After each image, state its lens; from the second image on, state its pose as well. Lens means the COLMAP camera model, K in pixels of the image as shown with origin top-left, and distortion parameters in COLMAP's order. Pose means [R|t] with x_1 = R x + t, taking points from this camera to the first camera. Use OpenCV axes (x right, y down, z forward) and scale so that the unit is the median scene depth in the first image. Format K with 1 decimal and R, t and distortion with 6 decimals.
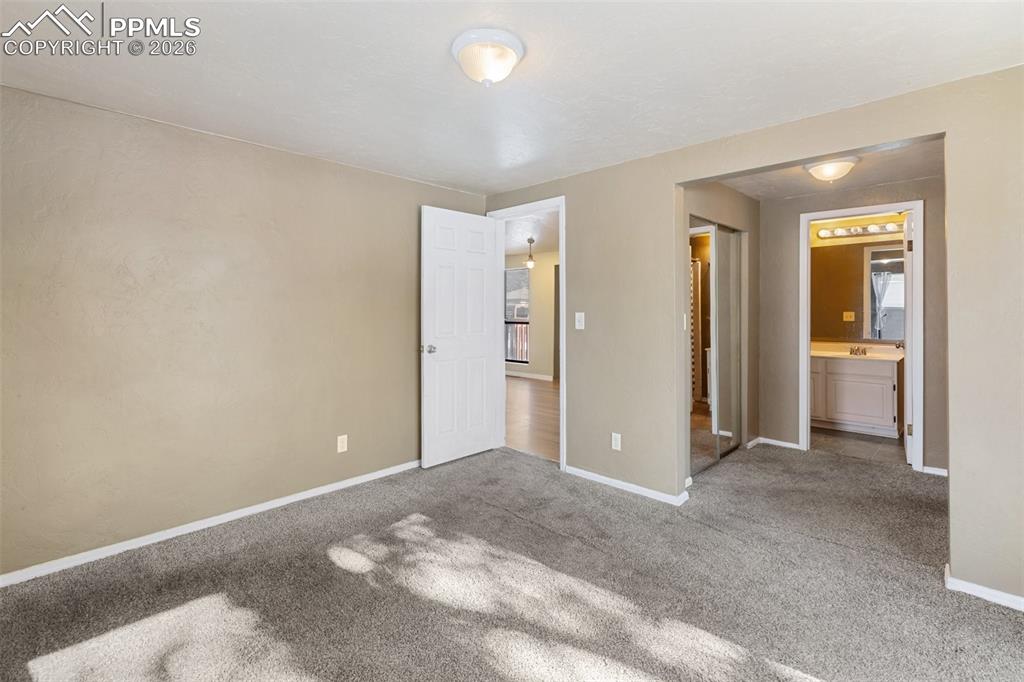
lens RADIAL K [[470.3, 0, 517.3], [0, 470.3, 311.1], [0, 0, 1]] dist [-0.000594, -0.000305]
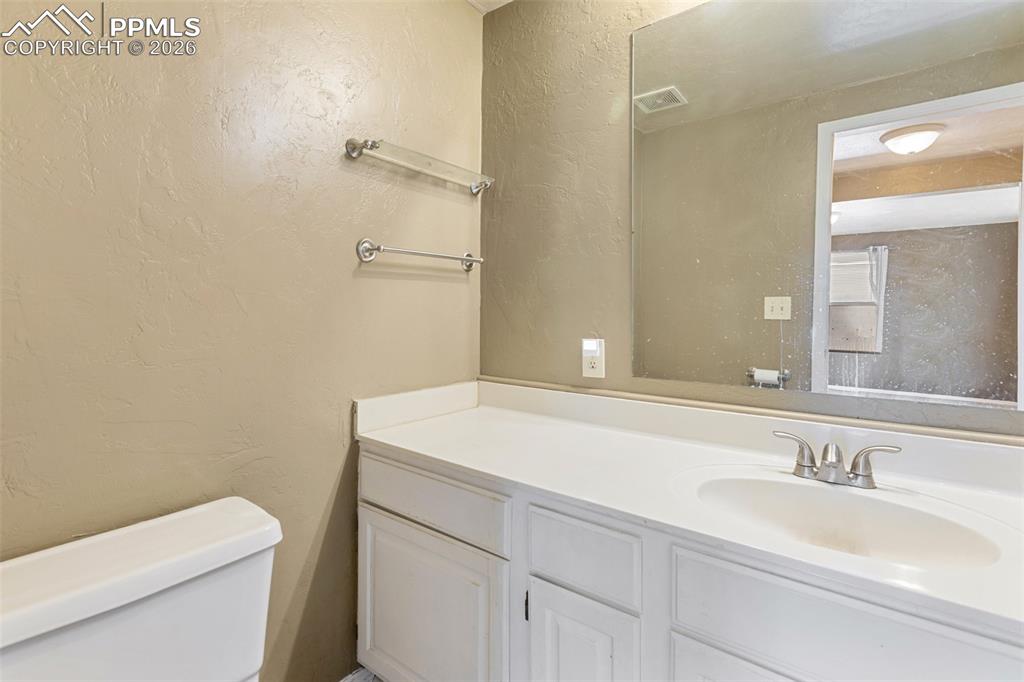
lens RADIAL K [[464.5, 0, 512.1], [0, 464.5, 324.2], [0, 0, 1]] dist [0.000976, 0.000538]
pose [[0.993593, -0.001693, 0.113009, 0.557744], [-0.001567, 0.999585, 0.028760, 0.017813], [-0.113010, -0.028753, 0.993178, 0.809312]]
